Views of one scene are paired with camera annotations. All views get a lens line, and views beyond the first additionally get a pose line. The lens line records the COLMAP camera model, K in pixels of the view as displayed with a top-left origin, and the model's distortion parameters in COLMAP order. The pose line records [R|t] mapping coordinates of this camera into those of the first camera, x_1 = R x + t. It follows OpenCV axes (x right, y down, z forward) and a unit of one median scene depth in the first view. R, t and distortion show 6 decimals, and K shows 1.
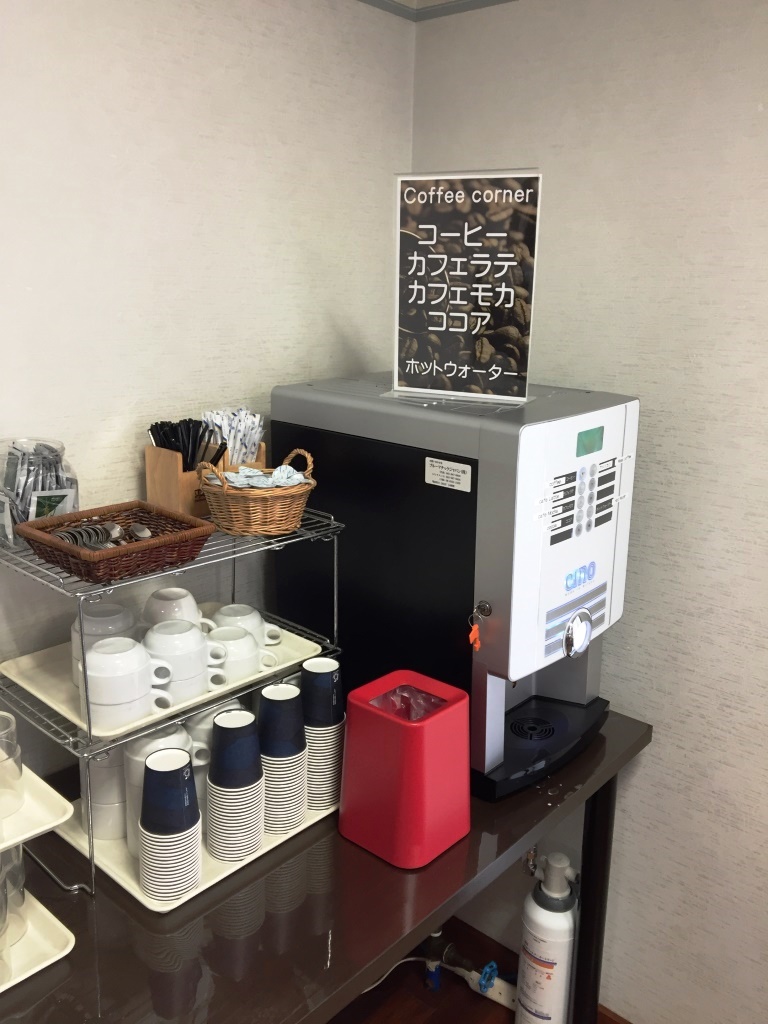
lens RADIAL K [[863.8, 0, 384.6], [0, 863.8, 510.5], [0, 0, 1]] dist [0.009729, 0.005854]
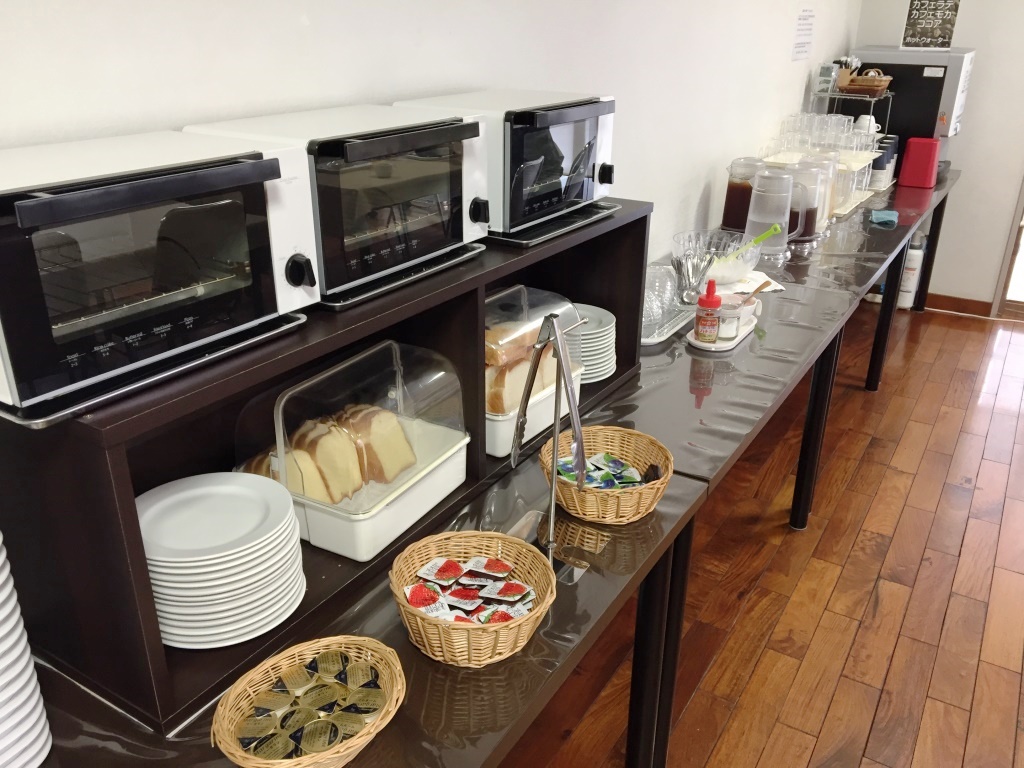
lens RADIAL K [[863.8, 0, 510.8], [0, 863.8, 385.2], [0, 0, 1]] dist [0.009729, 0.005854]
pose [[0.983220, -0.082631, 0.162637, -2.045815], [0.057487, 0.986451, 0.153651, 0.508837], [-0.173130, -0.141723, 0.974649, -2.009464]]
